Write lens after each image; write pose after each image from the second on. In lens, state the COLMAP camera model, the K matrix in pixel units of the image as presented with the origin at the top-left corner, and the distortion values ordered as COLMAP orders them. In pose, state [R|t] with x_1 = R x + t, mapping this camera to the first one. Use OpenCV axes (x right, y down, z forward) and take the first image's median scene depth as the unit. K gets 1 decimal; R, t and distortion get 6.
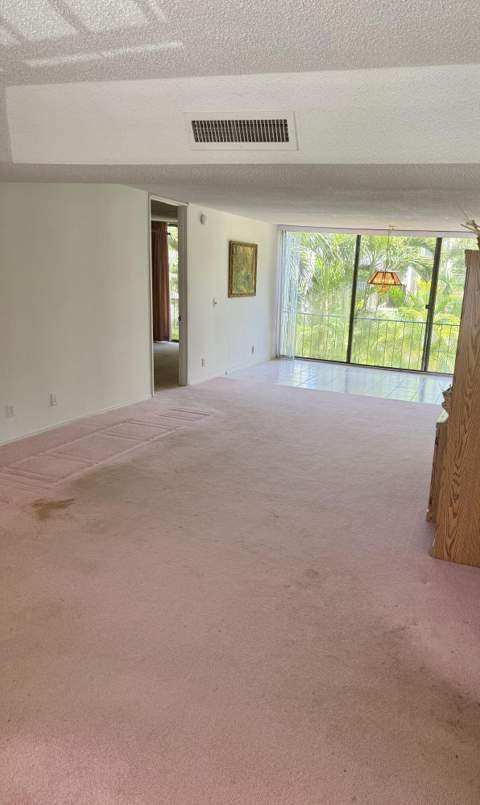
lens RADIAL K [[546.1, 0, 240.9], [0, 546.1, 388.6], [0, 0, 1]] dist [-0.001504, -0.000789]
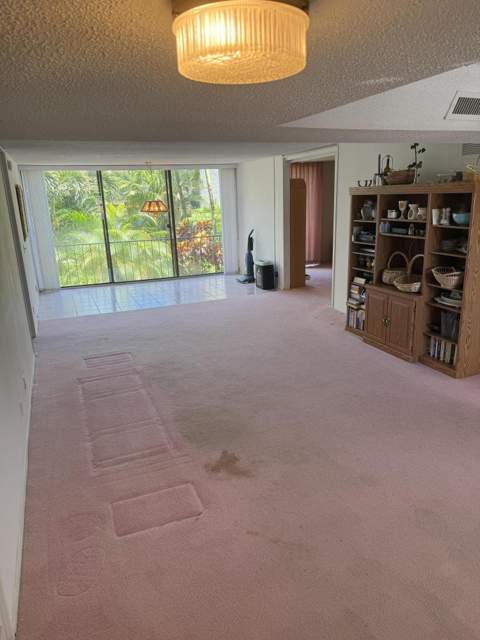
lens RADIAL K [[452.4, 0, 240.0], [0, 452.4, 320.0], [0, 0, 1]] dist [0.059407, -0.089649]
pose [[0.754828, -0.260242, 0.602087, -0.511282], [0.226355, 0.964884, 0.133277, -0.100708], [-0.615628, 0.035684, 0.787229, 0.203688]]
